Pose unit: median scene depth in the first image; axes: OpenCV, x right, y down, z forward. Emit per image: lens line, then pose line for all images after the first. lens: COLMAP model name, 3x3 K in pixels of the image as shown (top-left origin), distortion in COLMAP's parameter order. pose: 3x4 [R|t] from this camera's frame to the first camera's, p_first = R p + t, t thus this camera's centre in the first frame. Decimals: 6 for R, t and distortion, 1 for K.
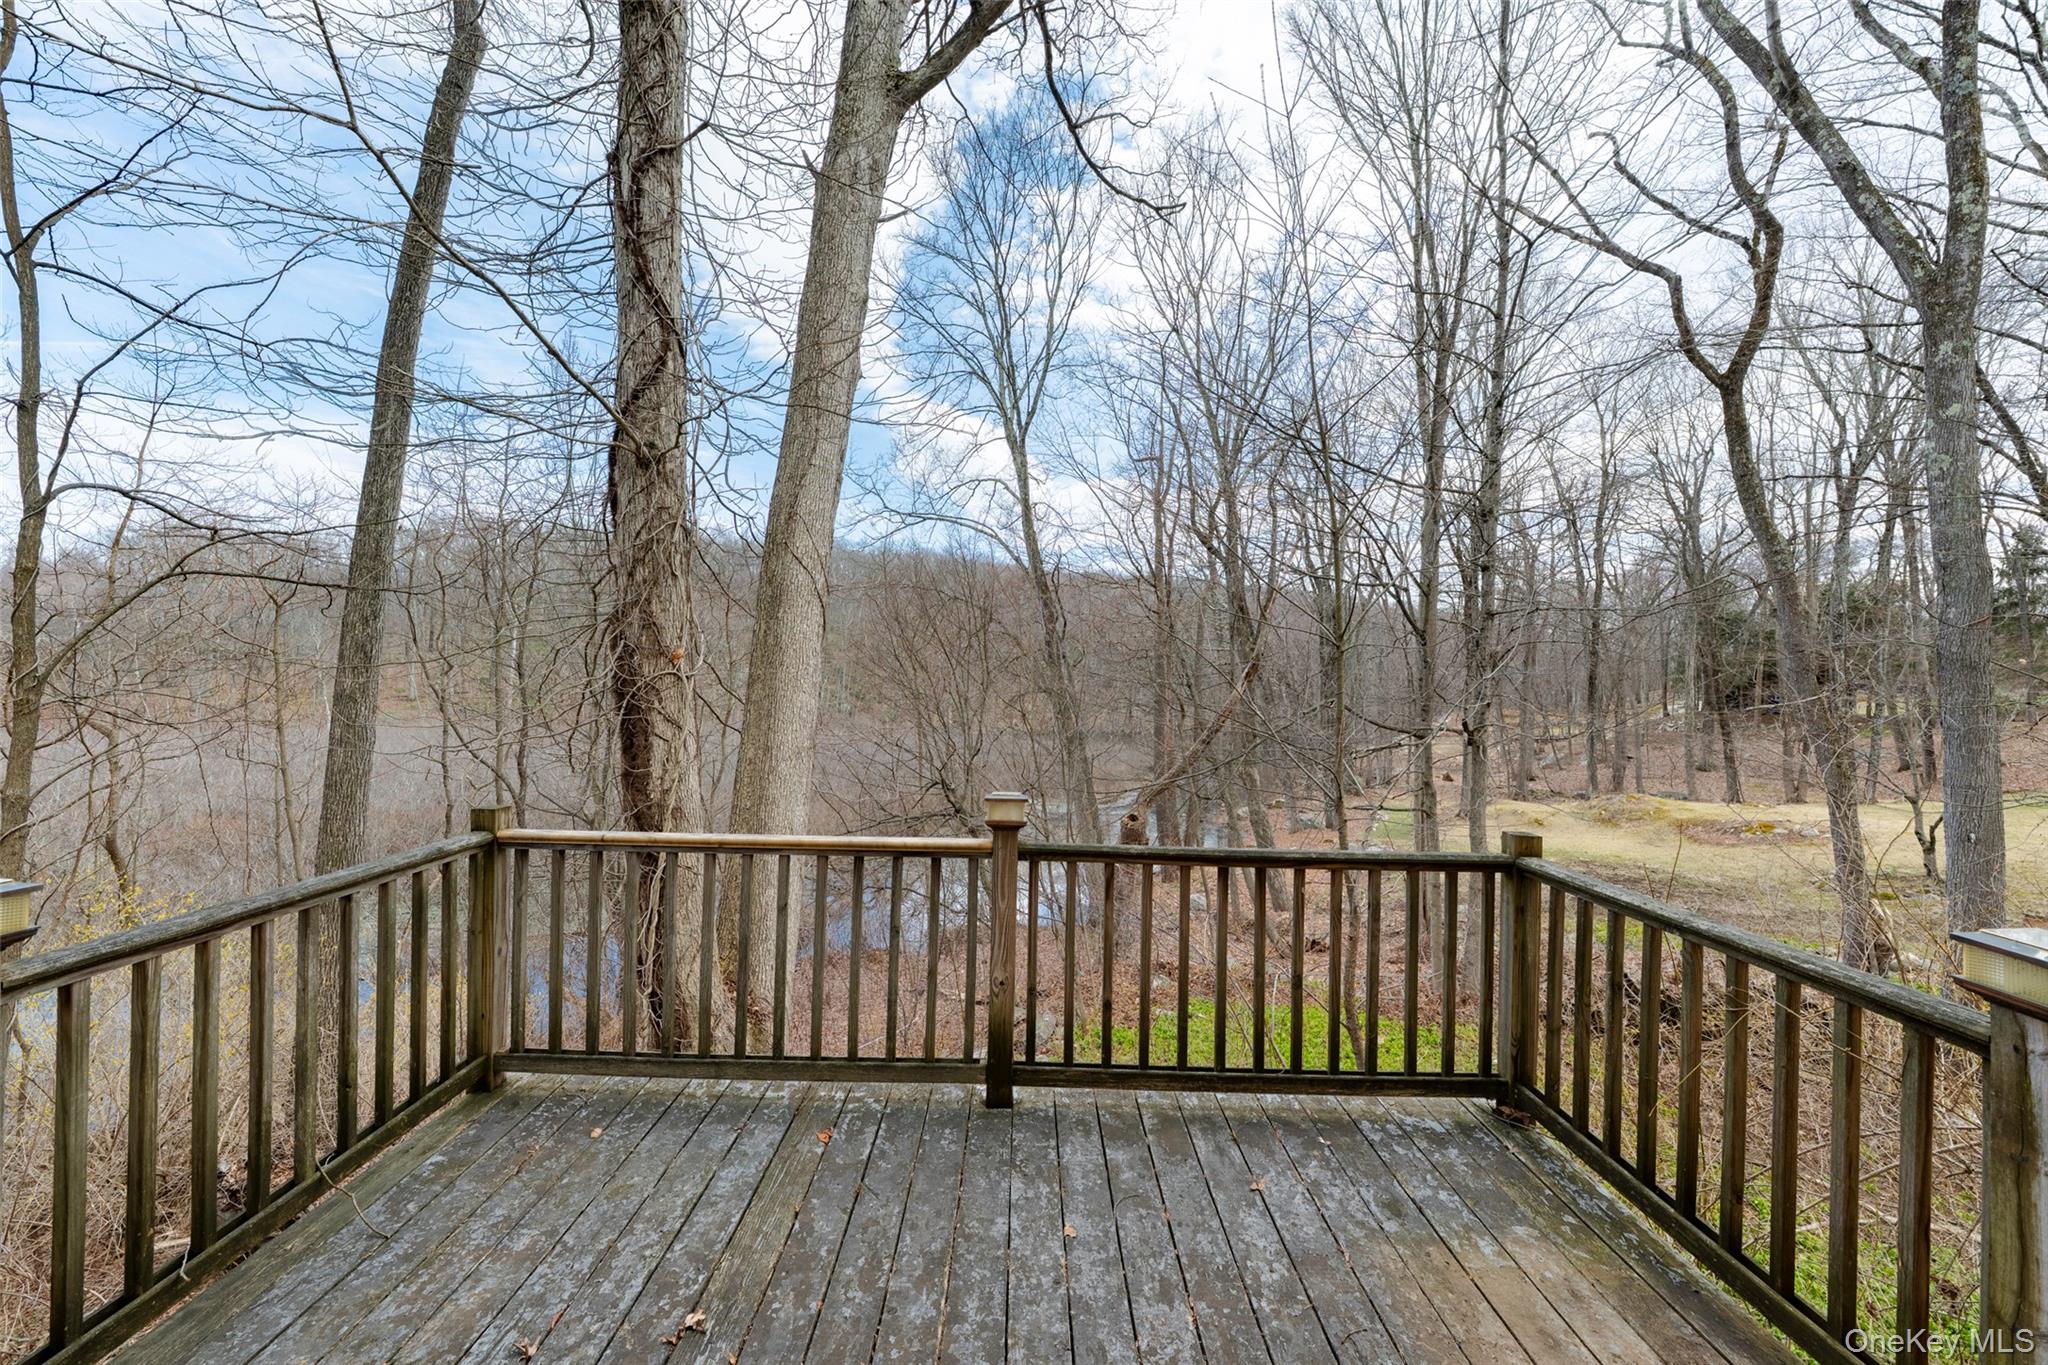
lens RADIAL K [[808.6, 0, 1024.0], [0, 808.6, 682.5], [0, 0, 1]] dist [-0.001297, 0.000051]
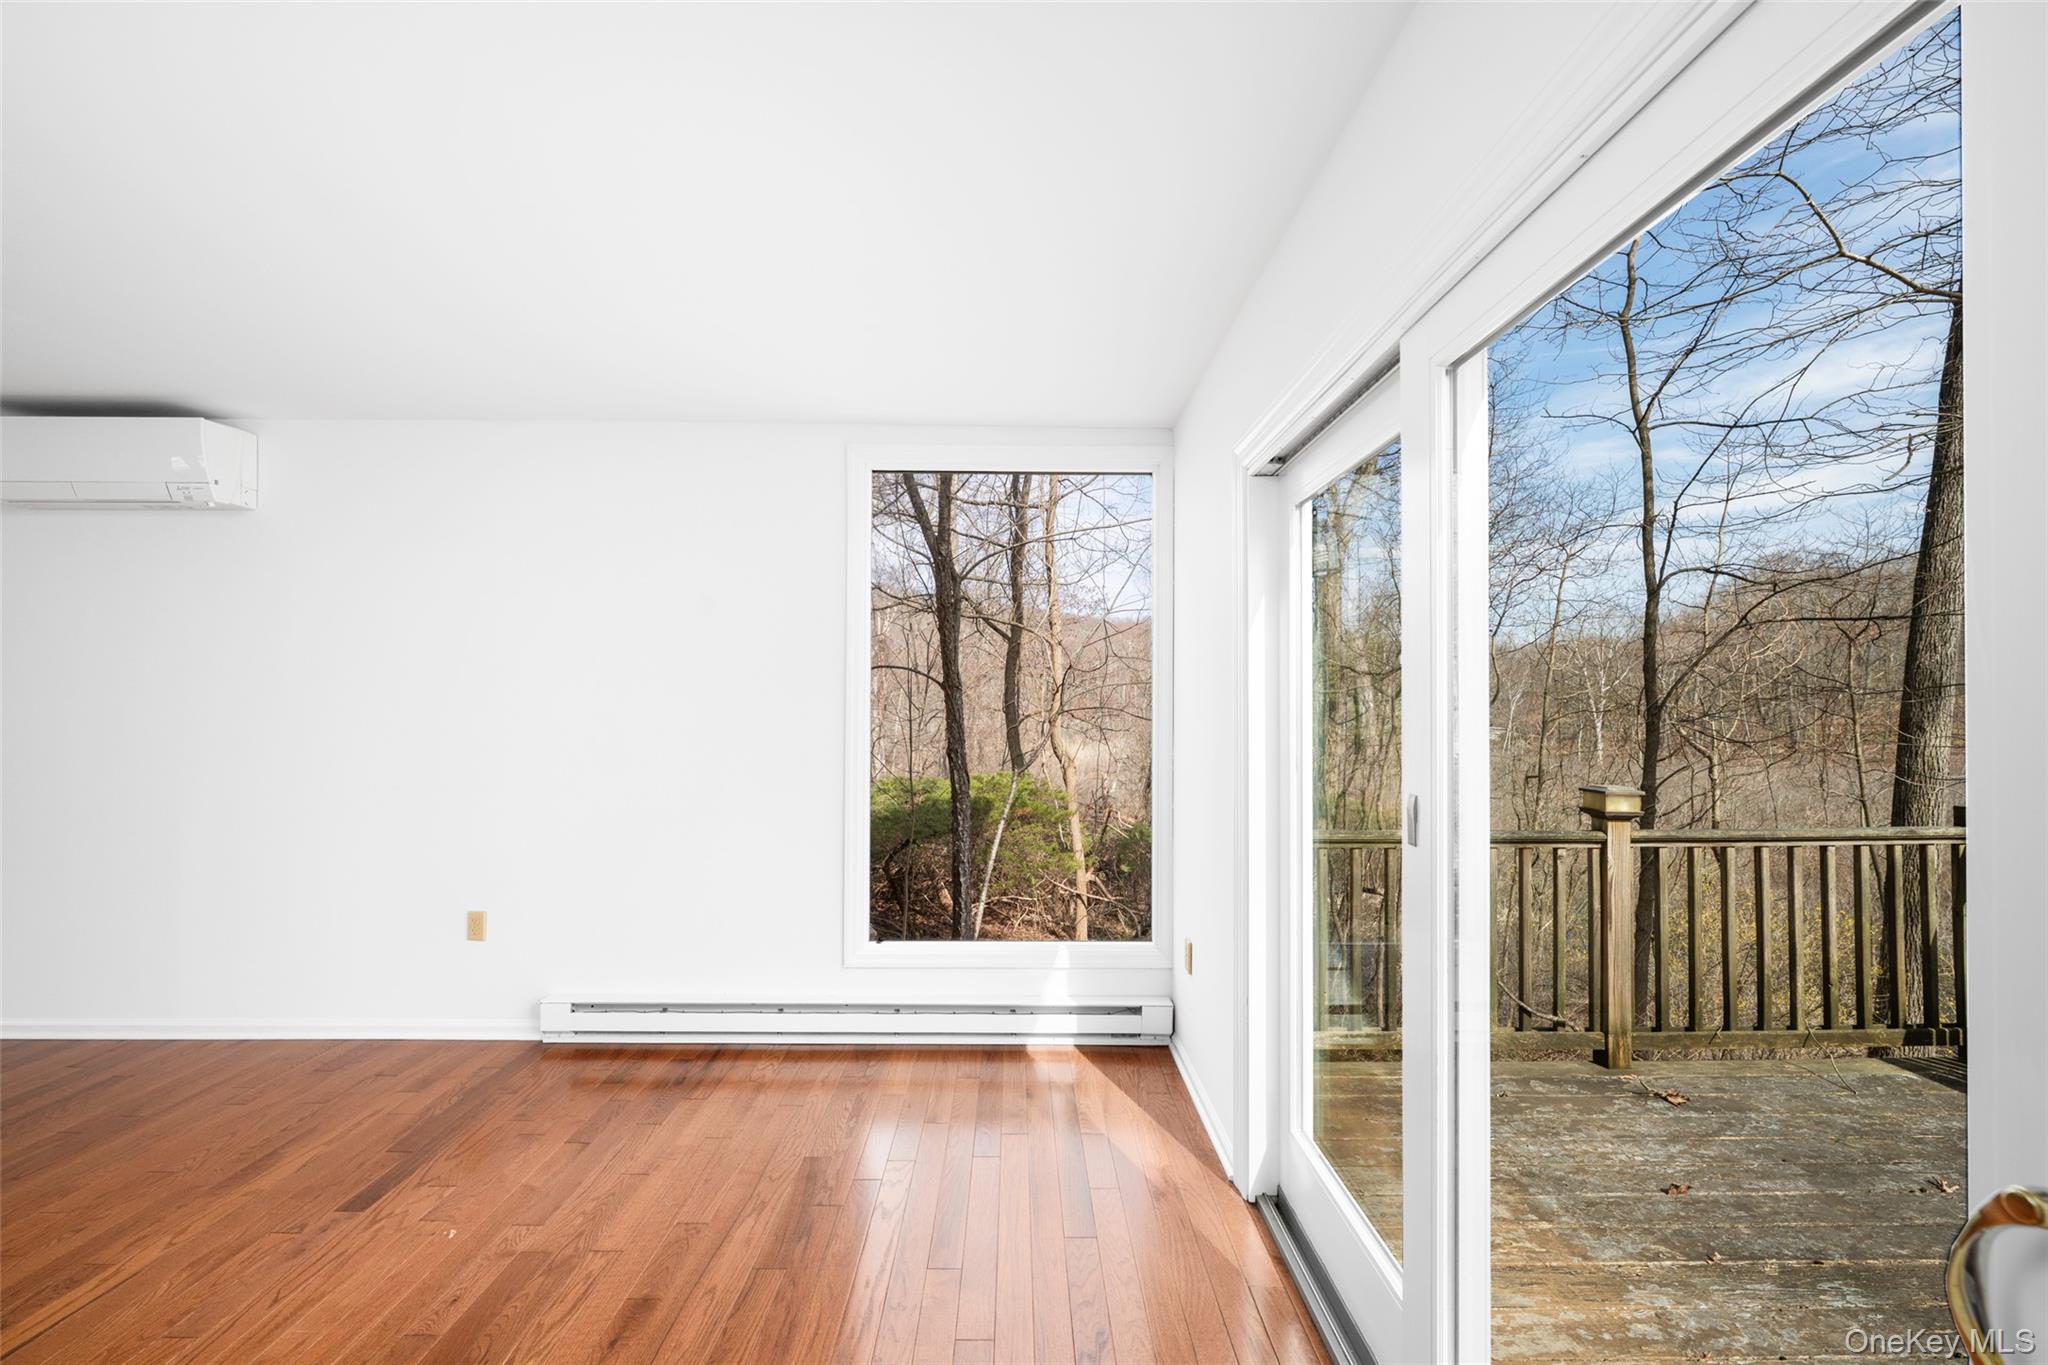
lens RADIAL K [[808.6, 0, 1024.0], [0, 808.6, 682.5], [0, 0, 1]] dist [-0.001297, 0.000051]
pose [[0.011491, -0.044119, -0.998960, 0.238244], [-0.001453, 0.999024, -0.044139, 0.015692], [0.999933, 0.001959, 0.011416, -0.174847]]
